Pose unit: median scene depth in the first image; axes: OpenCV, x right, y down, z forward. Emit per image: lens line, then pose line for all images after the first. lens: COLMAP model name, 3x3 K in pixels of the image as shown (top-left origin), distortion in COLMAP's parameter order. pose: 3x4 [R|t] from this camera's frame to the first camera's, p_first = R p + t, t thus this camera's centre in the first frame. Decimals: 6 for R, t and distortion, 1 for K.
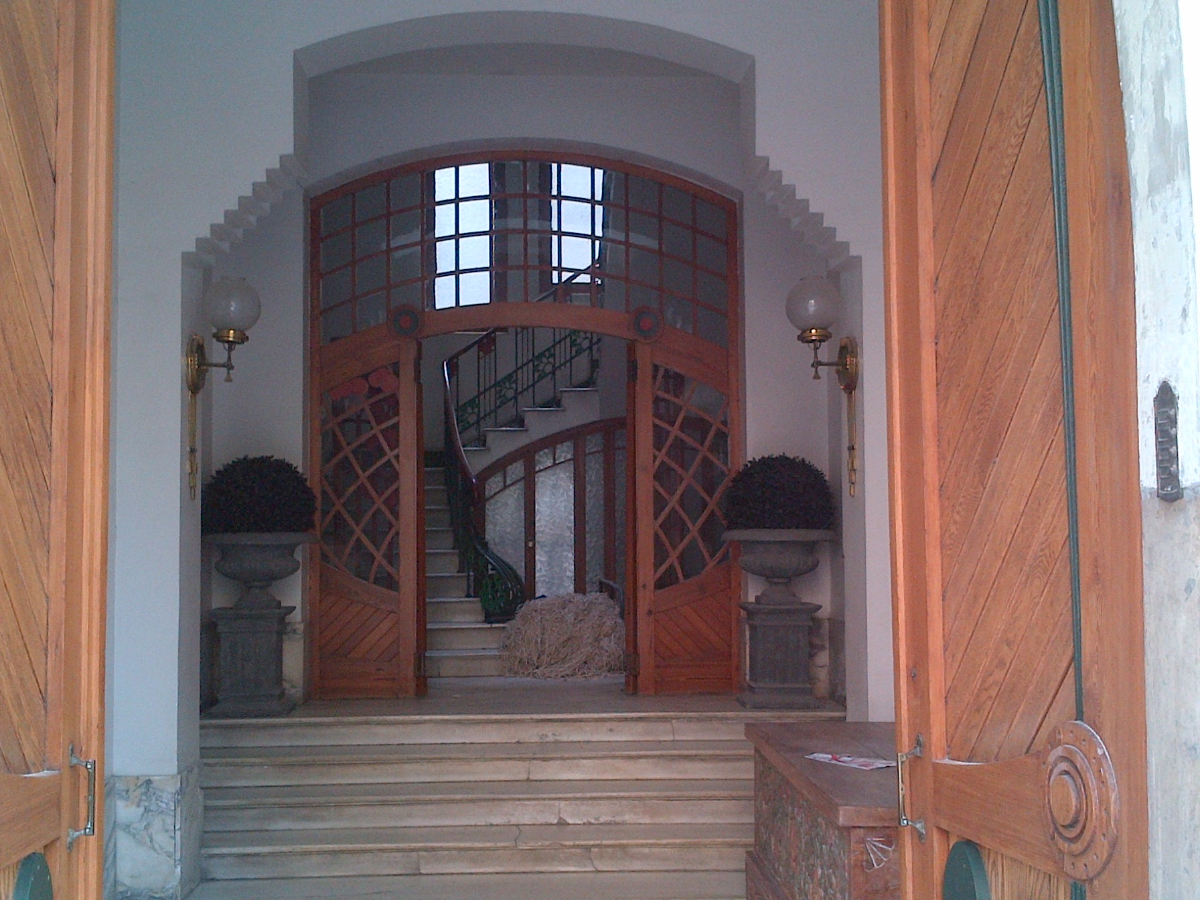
lens RADIAL K [[1550.6, 0, 601.3], [0, 1550.6, 447.8], [0, 0, 1]] dist [0.036267, 0.000000]
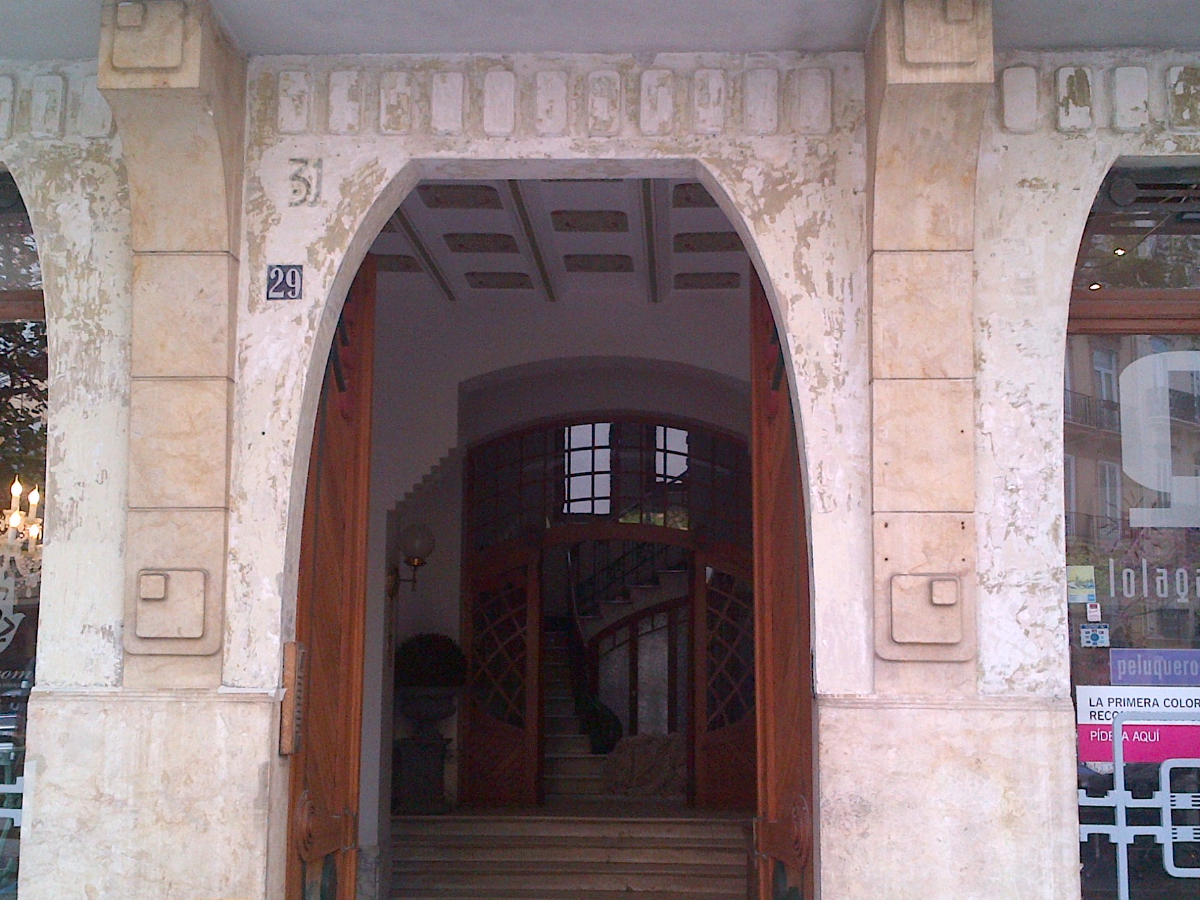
lens RADIAL K [[1550.6, 0, 598.3], [0, 1550.6, 451.7], [0, 0, 1]] dist [0.036267, 0.000000]
pose [[0.994911, -0.000657, -0.100758, 0.078227], [-0.007851, 0.996433, -0.084026, -0.040722], [0.100454, 0.084390, 0.991356, -0.413364]]
